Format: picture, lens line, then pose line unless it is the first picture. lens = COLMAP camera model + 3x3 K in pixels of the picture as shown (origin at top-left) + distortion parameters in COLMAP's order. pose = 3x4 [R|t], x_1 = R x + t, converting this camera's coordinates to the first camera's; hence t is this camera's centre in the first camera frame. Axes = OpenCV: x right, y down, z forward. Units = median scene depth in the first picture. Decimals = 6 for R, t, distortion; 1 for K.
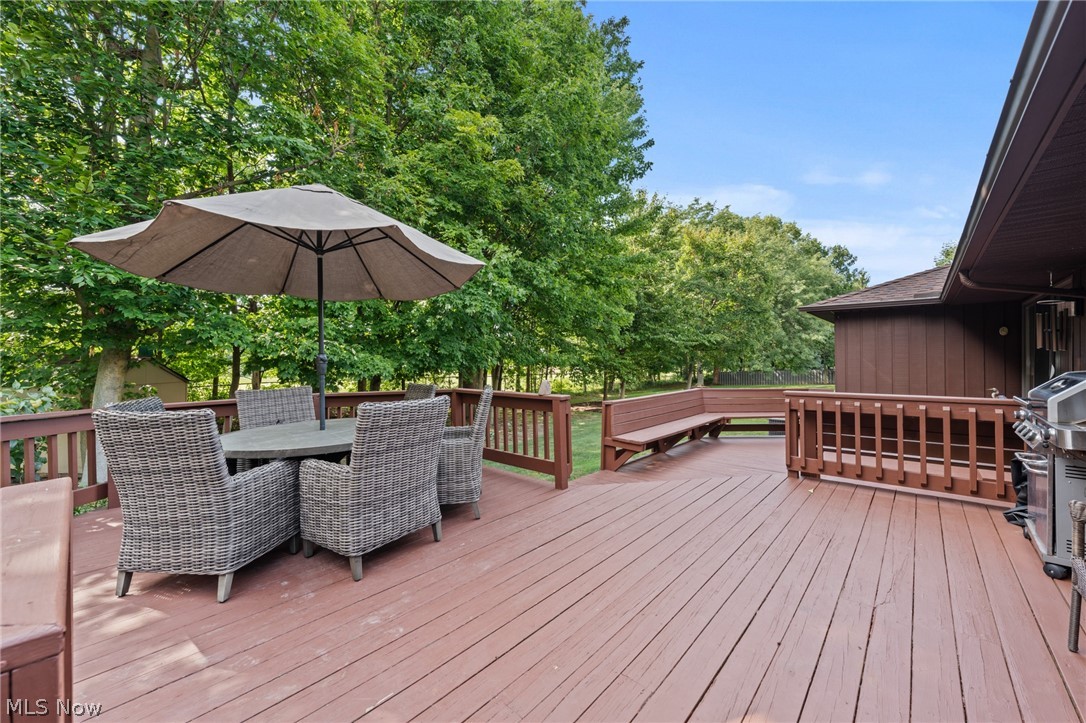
lens RADIAL K [[415.5, 0, 544.7], [0, 415.5, 361.1], [0, 0, 1]] dist [0.000076, -0.000006]
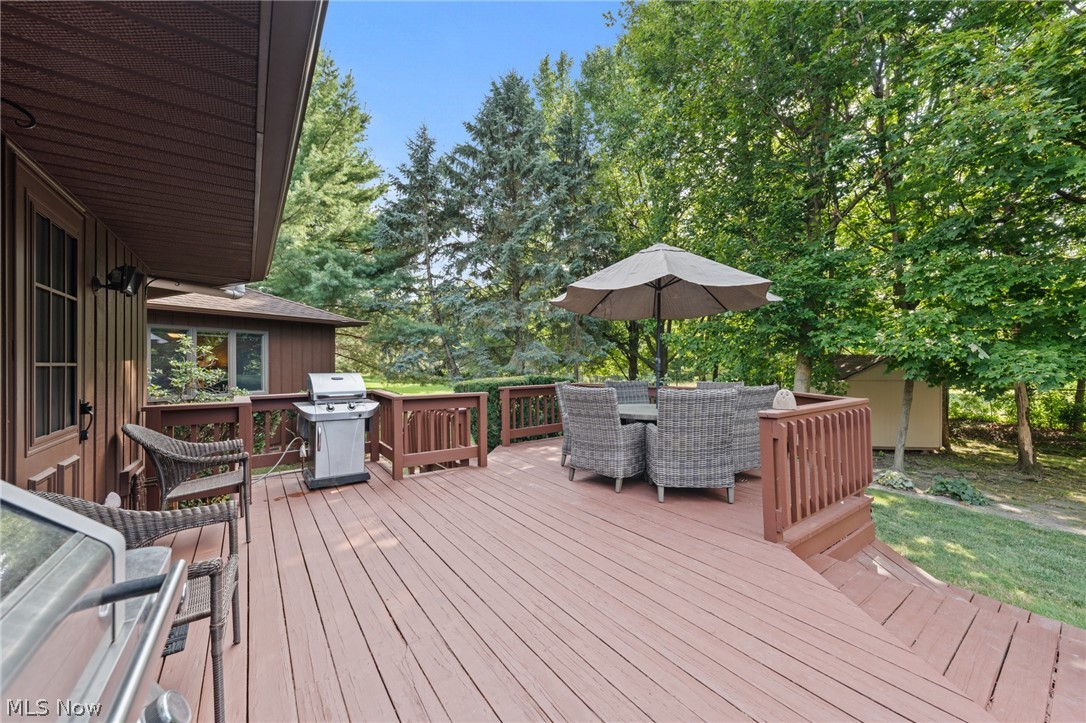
lens RADIAL K [[415.5, 0, 544.7], [0, 415.5, 361.1], [0, 0, 1]] dist [0.000076, -0.000006]
pose [[-0.223798, -0.004024, -0.974627, 1.054761], [0.001851, 0.999988, -0.004553, -0.001390], [0.974634, -0.002823, -0.223787, 0.985639]]
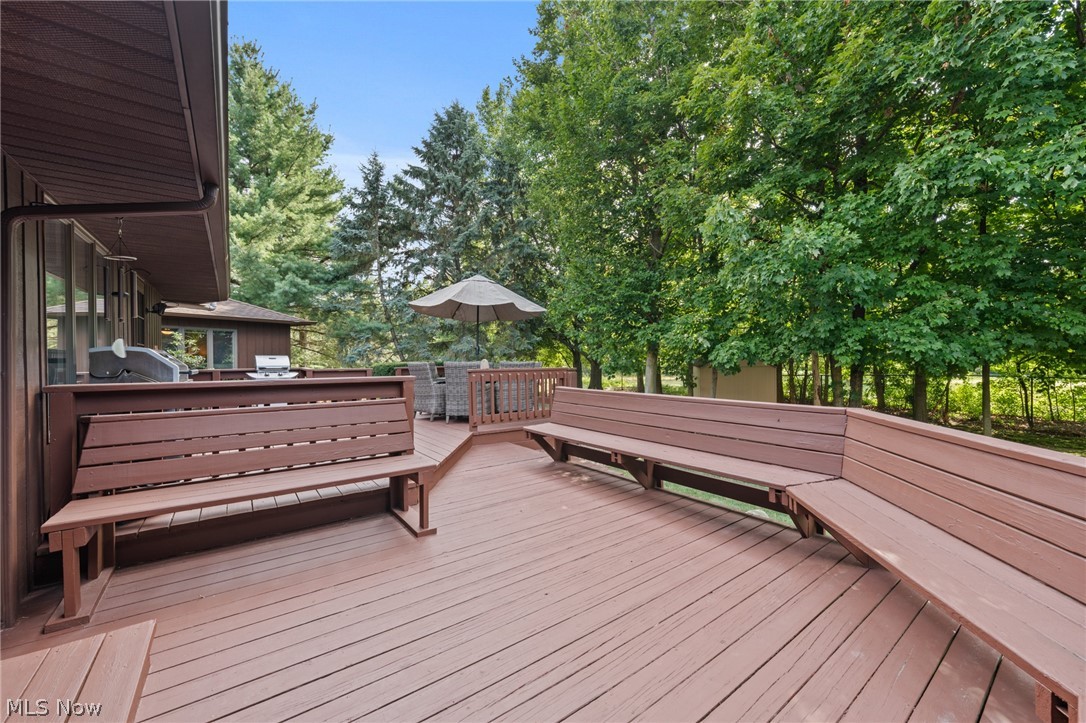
lens RADIAL K [[430.9, 0, 543.0], [0, 430.9, 361.5], [0, 0, 1]] dist [0.000102, 0.000115]
pose [[-0.215031, 0.003326, -0.976602, 2.159300], [0.003687, 0.999990, 0.002593, 0.088597], [0.976600, -0.003044, -0.215041, 2.326808]]
